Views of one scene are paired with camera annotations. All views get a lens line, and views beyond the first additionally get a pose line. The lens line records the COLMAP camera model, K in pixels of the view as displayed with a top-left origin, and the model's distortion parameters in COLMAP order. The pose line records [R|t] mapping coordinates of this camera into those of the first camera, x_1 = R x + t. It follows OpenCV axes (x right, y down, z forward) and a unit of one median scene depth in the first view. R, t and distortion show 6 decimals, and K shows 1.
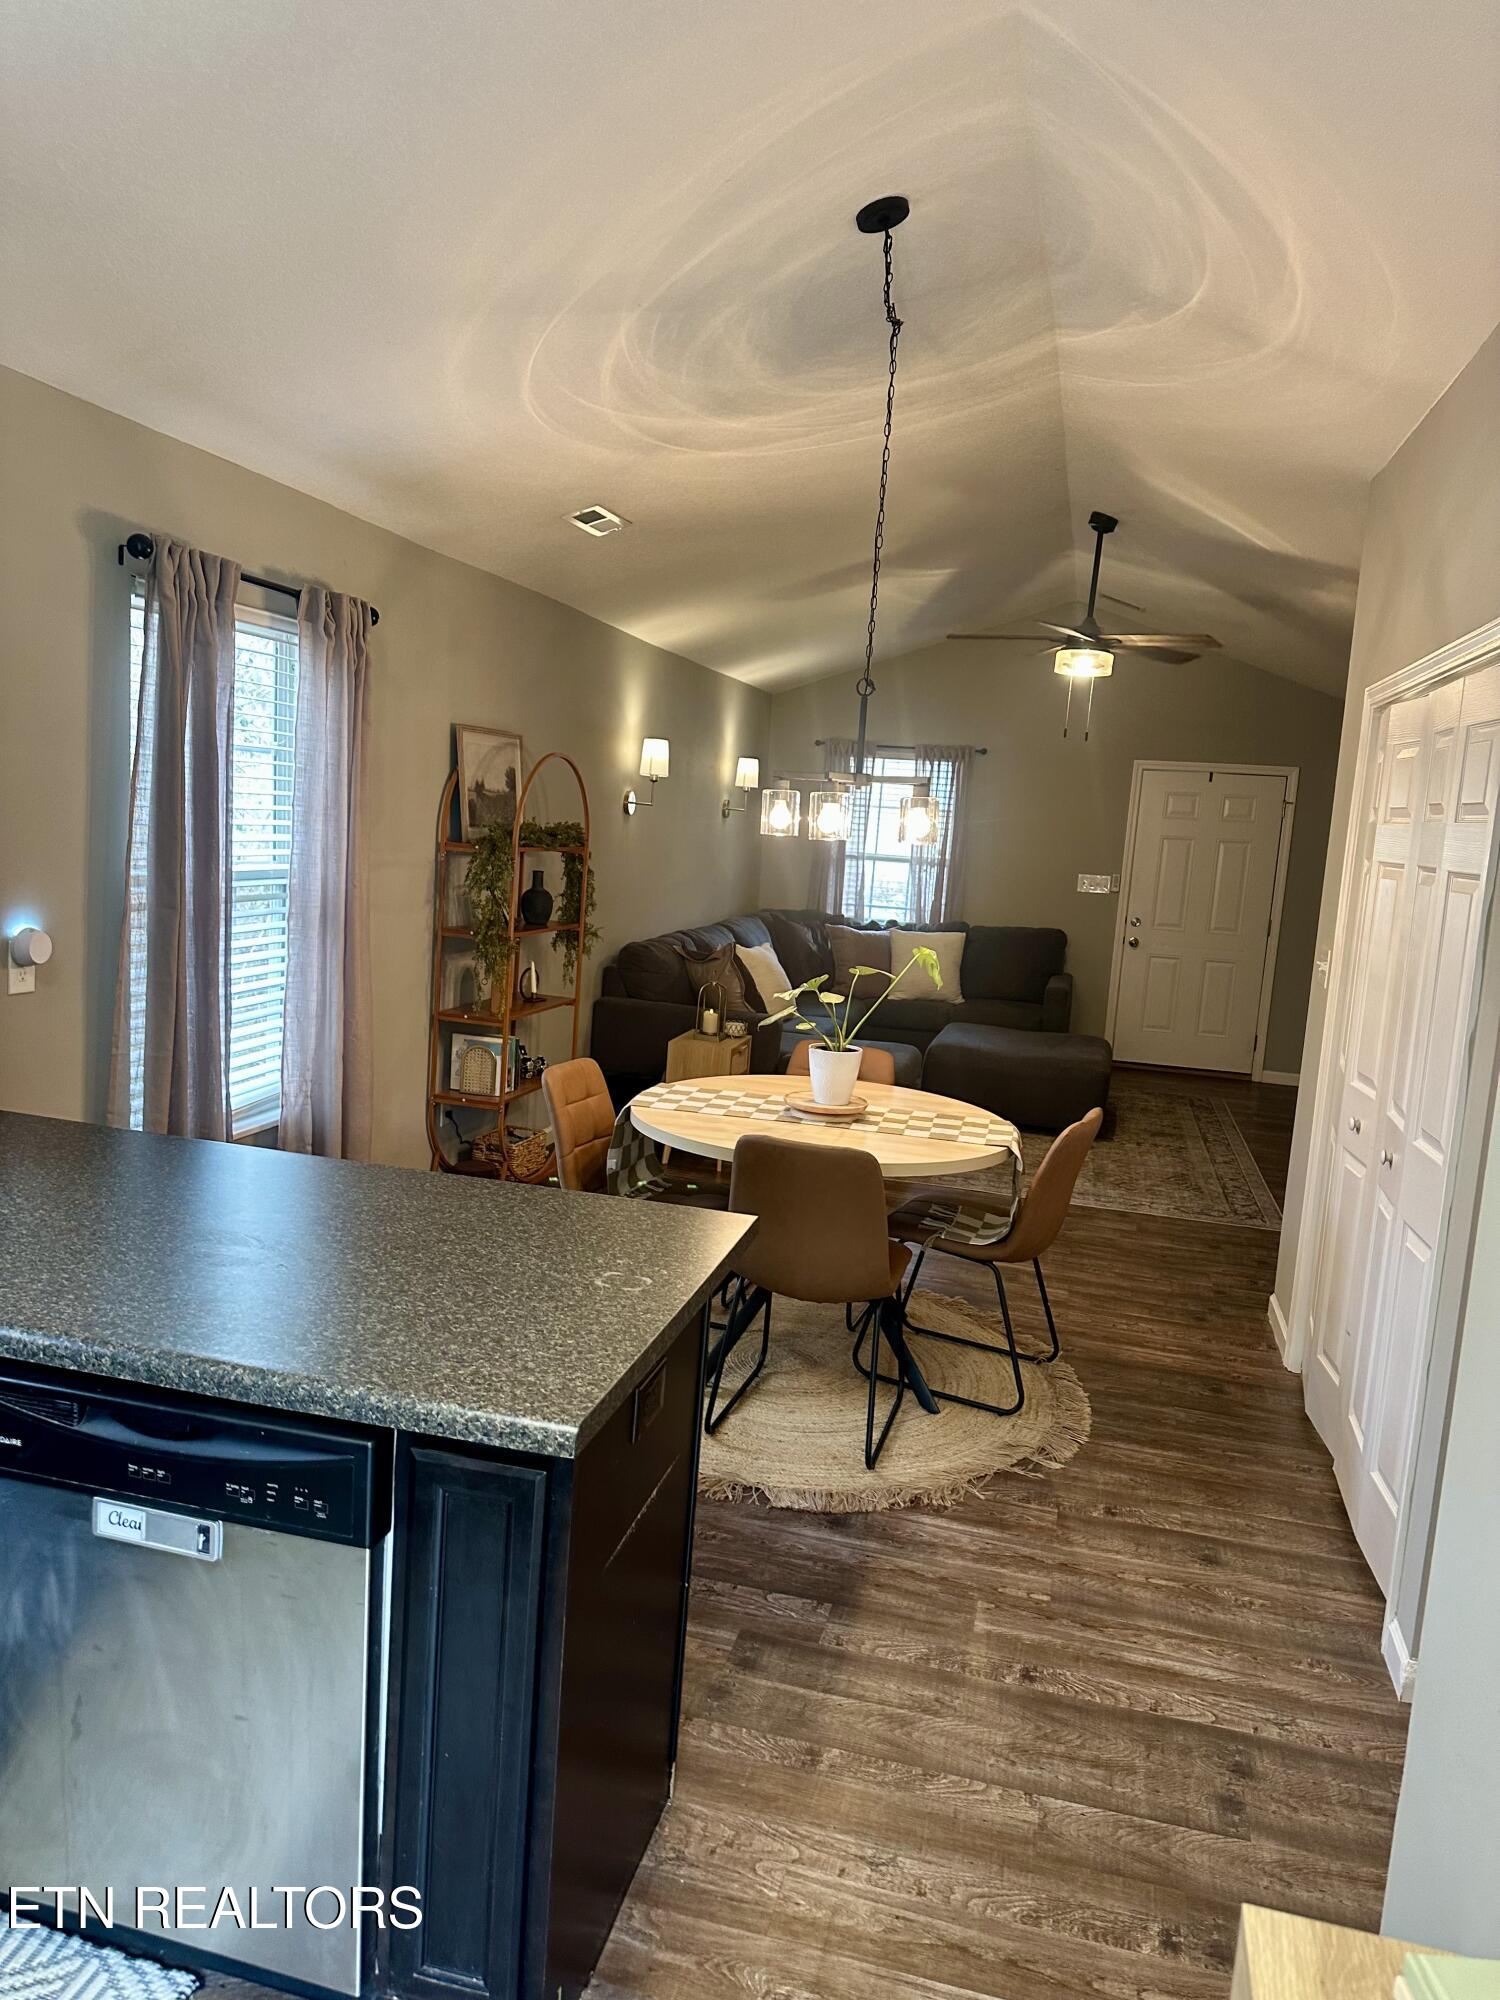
lens RADIAL K [[1369.6, 0, 712.1], [0, 1369.6, 987.9], [0, 0, 1]] dist [0.076592, -0.161637]
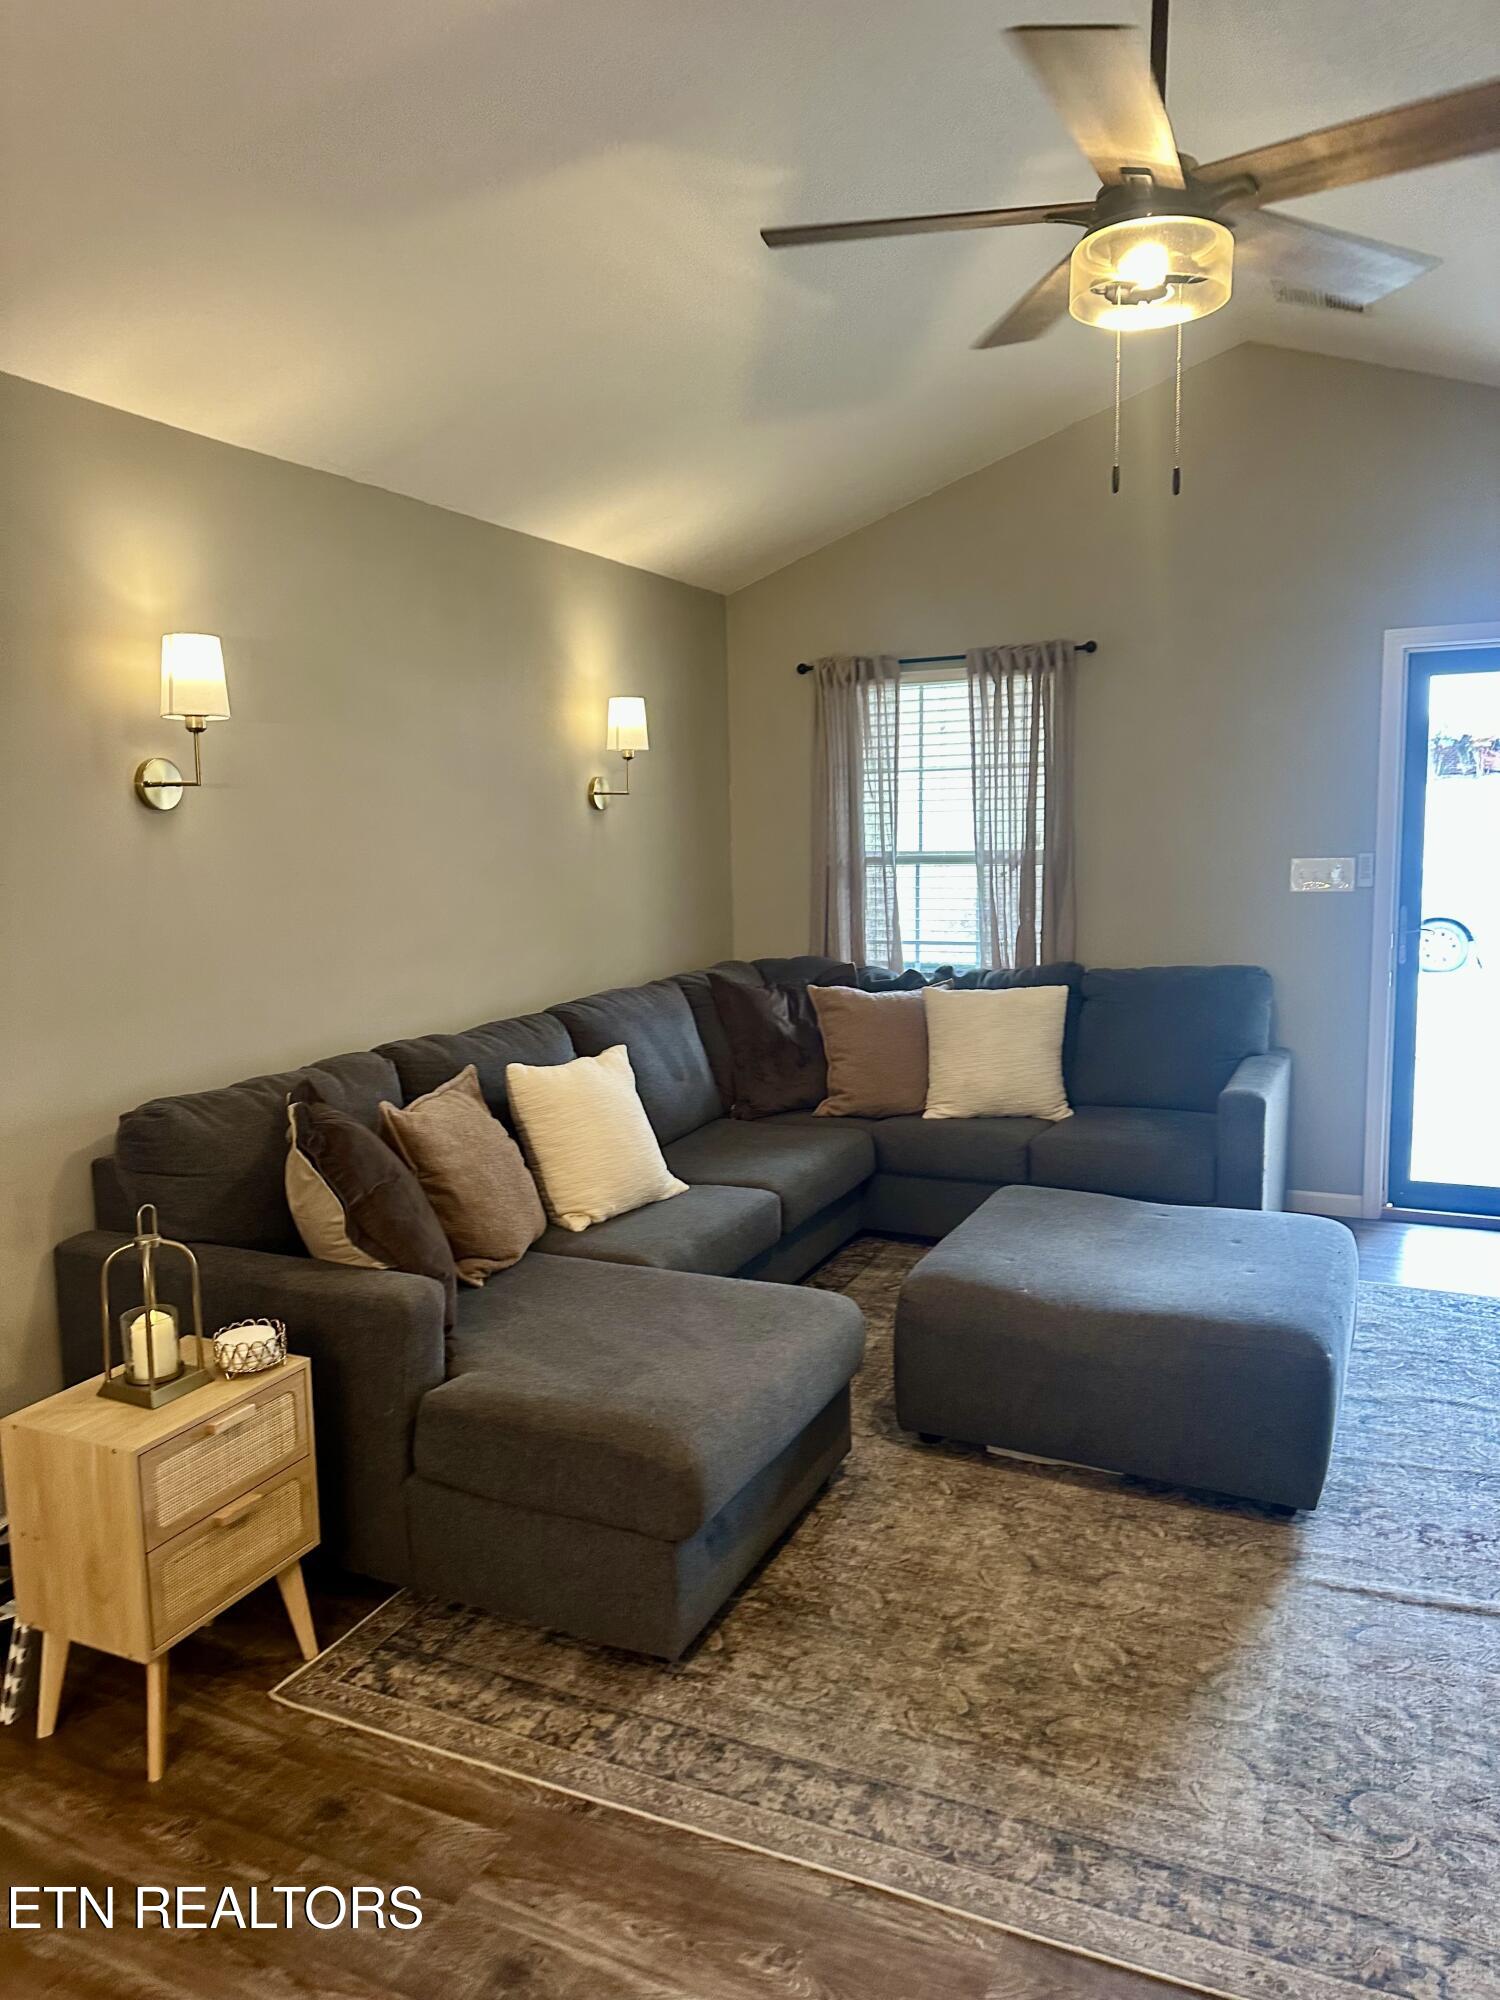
lens RADIAL K [[1378.3, 0, 727.0], [0, 1378.3, 1000.3], [0, 0, 1]] dist [0.109424, -0.148418]
pose [[0.981087, -0.063135, -0.182982, 0.202261], [0.062253, 0.998004, -0.010568, -0.048800], [0.183284, -0.001023, 0.983059, 0.587987]]
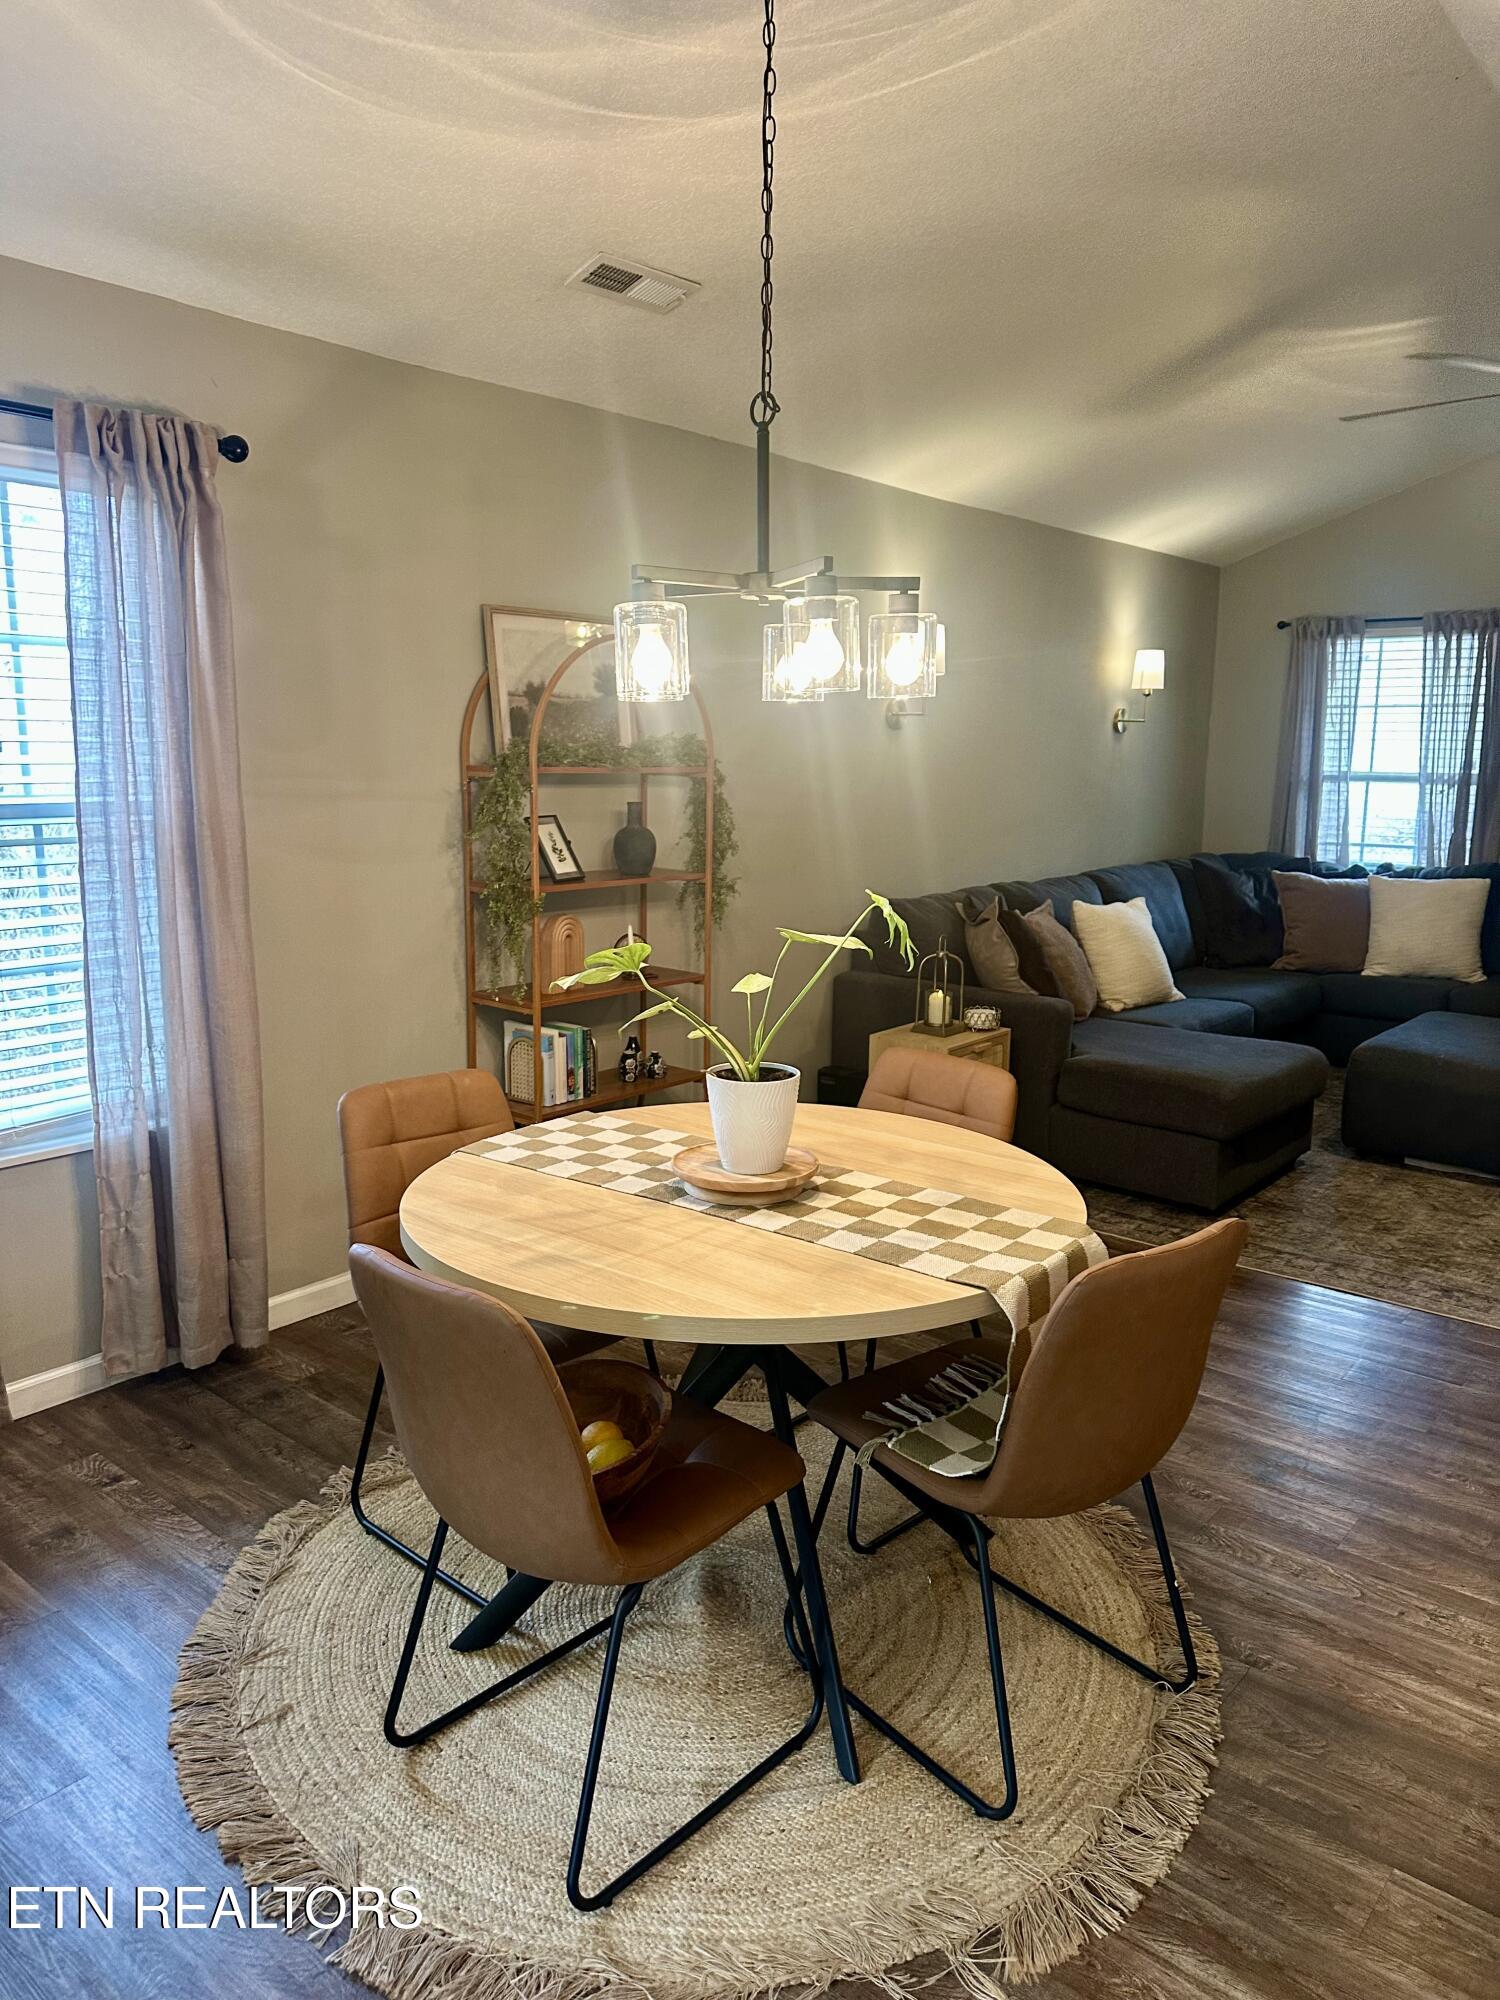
lens RADIAL K [[1369.6, 0, 712.1], [0, 1369.6, 987.9], [0, 0, 1]] dist [0.076592, -0.161637]
pose [[0.898177, 0.011592, -0.439481, 0.183836], [-0.001111, 0.999709, 0.024097, -0.002416], [0.439633, -0.021155, 0.897929, 0.277505]]
